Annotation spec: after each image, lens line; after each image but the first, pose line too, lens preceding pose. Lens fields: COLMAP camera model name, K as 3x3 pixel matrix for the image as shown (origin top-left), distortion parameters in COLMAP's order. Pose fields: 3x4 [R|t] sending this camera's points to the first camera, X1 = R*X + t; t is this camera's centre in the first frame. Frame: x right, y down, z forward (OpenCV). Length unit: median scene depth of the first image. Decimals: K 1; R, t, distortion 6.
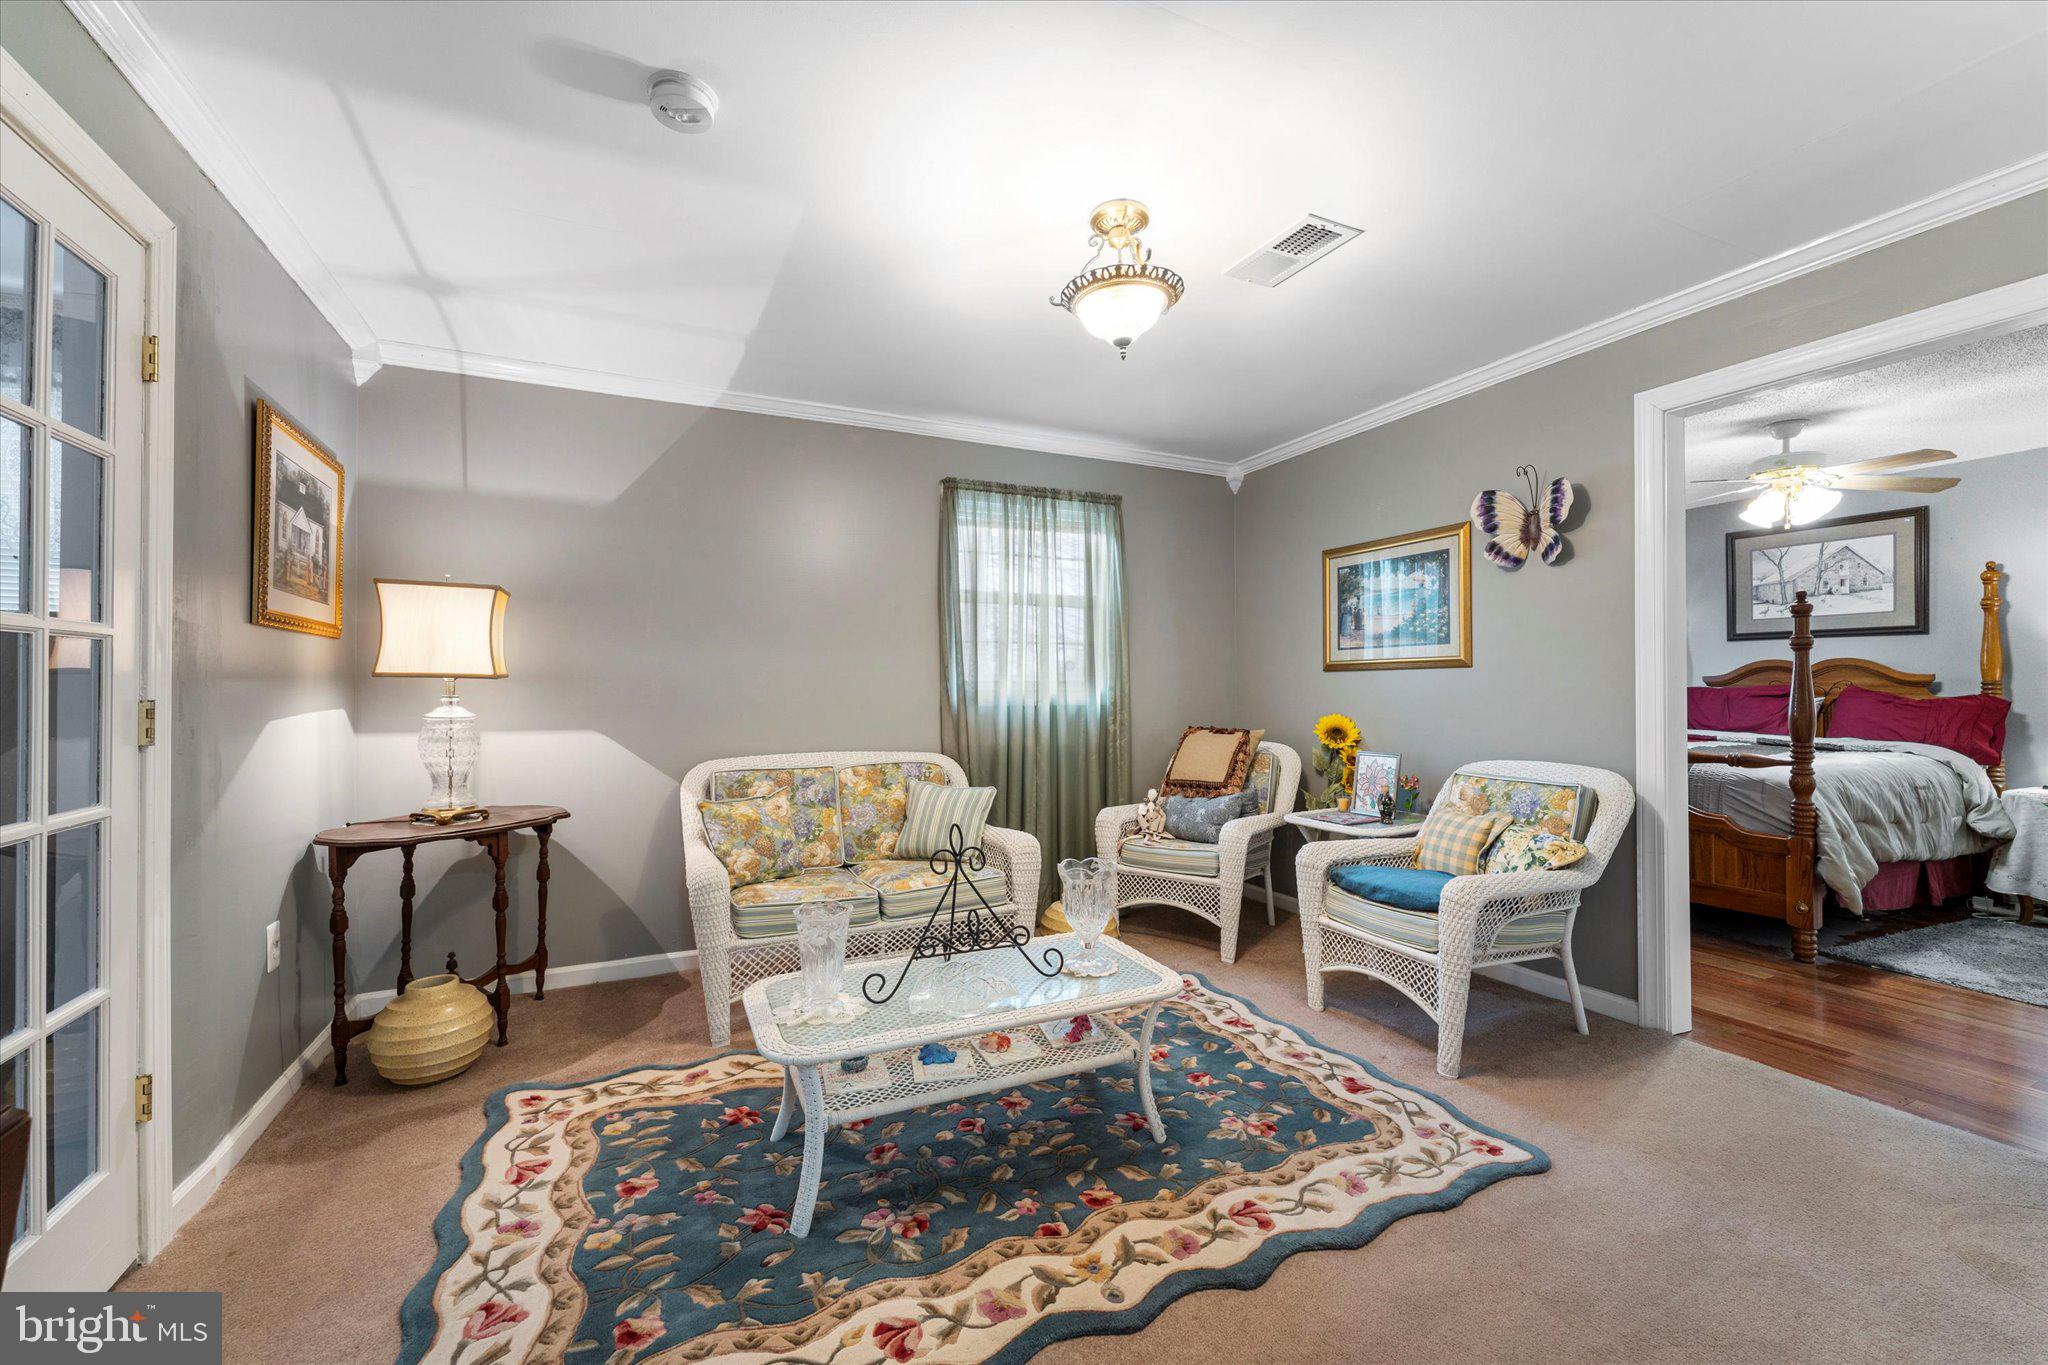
lens RADIAL K [[825.6, 0, 1032.6], [0, 825.6, 687.7], [0, 0, 1]] dist [0.001373, -0.000093]
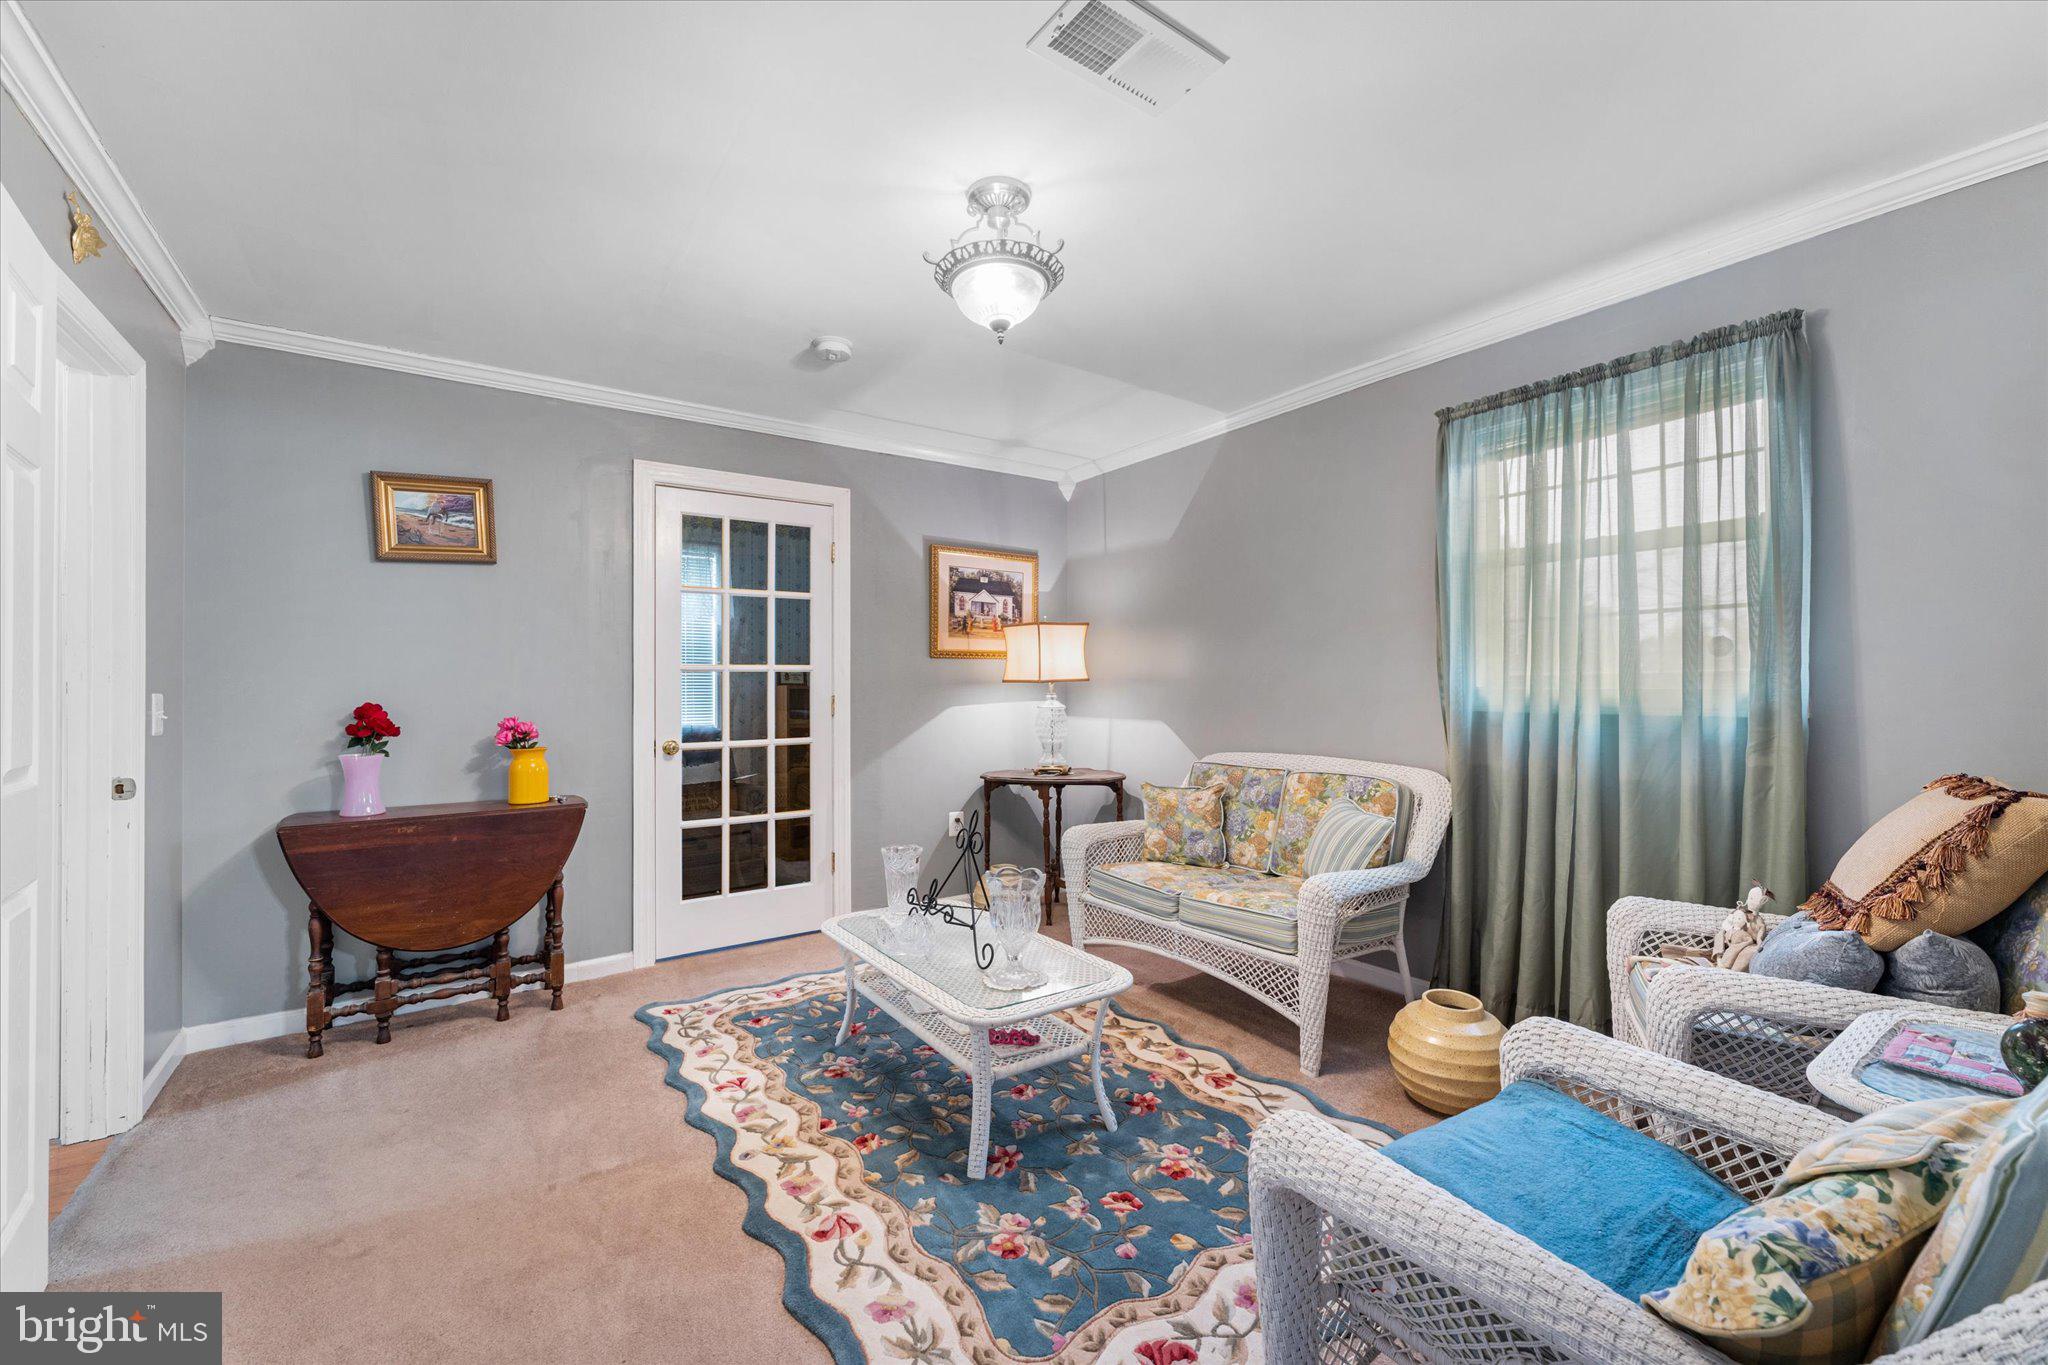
lens RADIAL K [[825.6, 0, 1013.1], [0, 825.6, 686.3], [0, 0, 1]] dist [0.001373, -0.000093]
pose [[0.163268, 0.000858, -0.986581, 0.742488], [0.008830, 0.999958, 0.002330, -0.007510], [0.986542, -0.009092, 0.163254, 0.610875]]
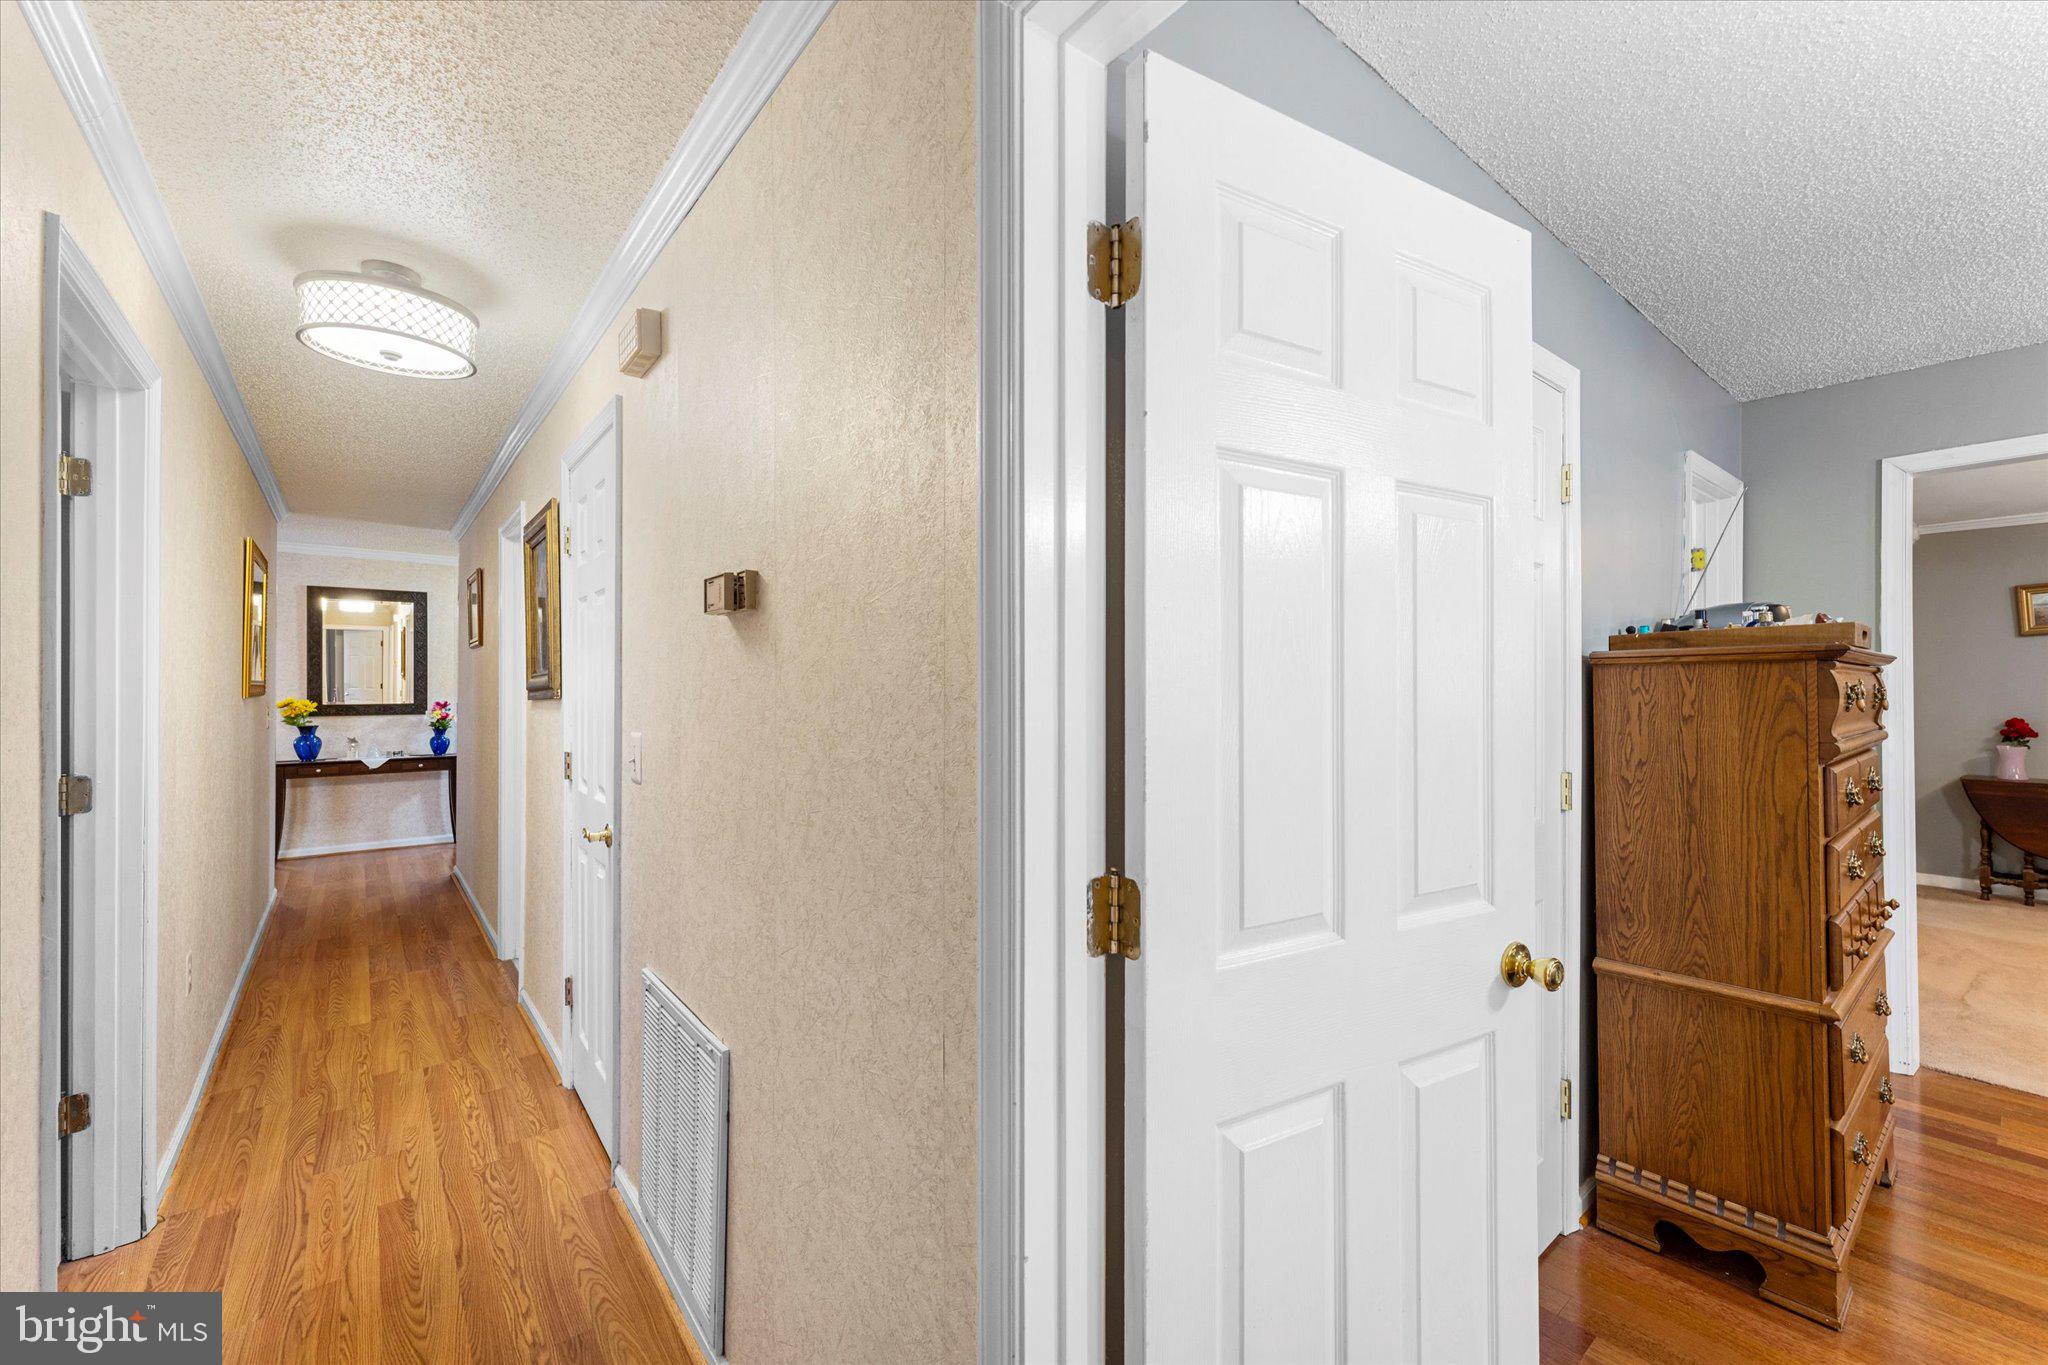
lens RADIAL K [[825.6, 0, 1012.2], [0, 825.6, 679.2], [0, 0, 1]] dist [0.001373, -0.000093]
pose [[-0.976726, -0.002648, -0.214476, 1.562106], [0.001145, 0.999845, -0.017559, -0.030482], [0.214489, -0.017396, -0.976571, 1.009674]]
